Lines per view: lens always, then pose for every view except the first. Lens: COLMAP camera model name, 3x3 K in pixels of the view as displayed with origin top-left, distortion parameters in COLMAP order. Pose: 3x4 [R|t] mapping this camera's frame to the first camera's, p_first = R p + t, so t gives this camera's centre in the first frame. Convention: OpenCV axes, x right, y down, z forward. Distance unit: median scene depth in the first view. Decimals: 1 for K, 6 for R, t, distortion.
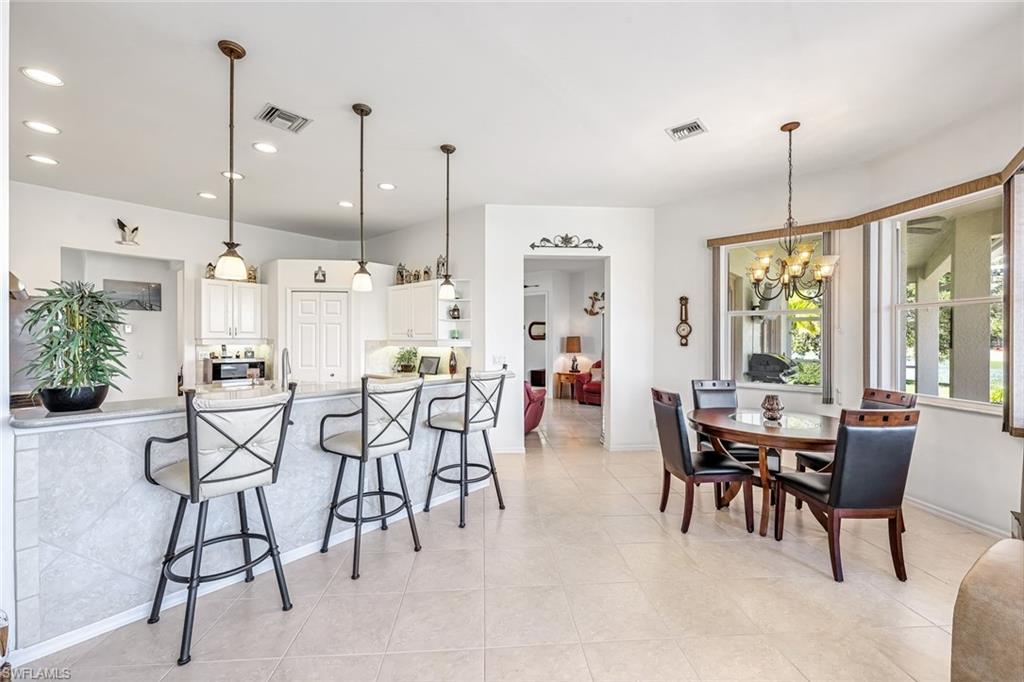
lens RADIAL K [[408.0, 0, 512.2], [0, 408.0, 338.6], [0, 0, 1]] dist [-0.000801, -0.000048]
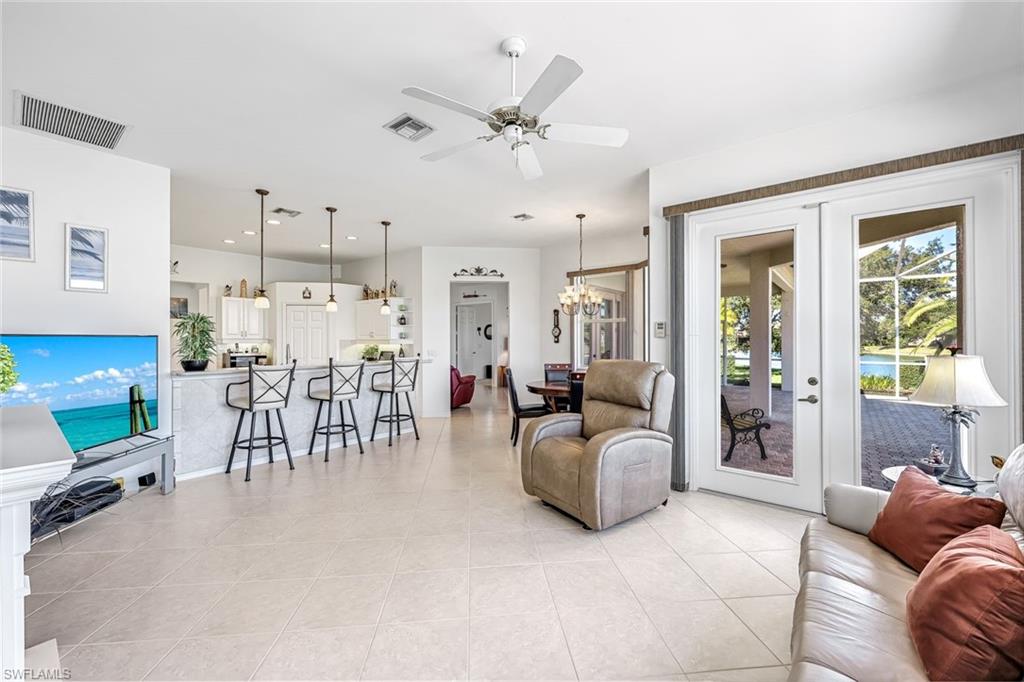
lens RADIAL K [[408.0, 0, 512.2], [0, 408.0, 338.6], [0, 0, 1]] dist [-0.000801, -0.000048]
pose [[0.999593, -0.002916, 0.028391, 0.313504], [0.002941, 0.999995, -0.000842, 0.004405], [-0.028388, 0.000925, 0.999597, -0.681105]]
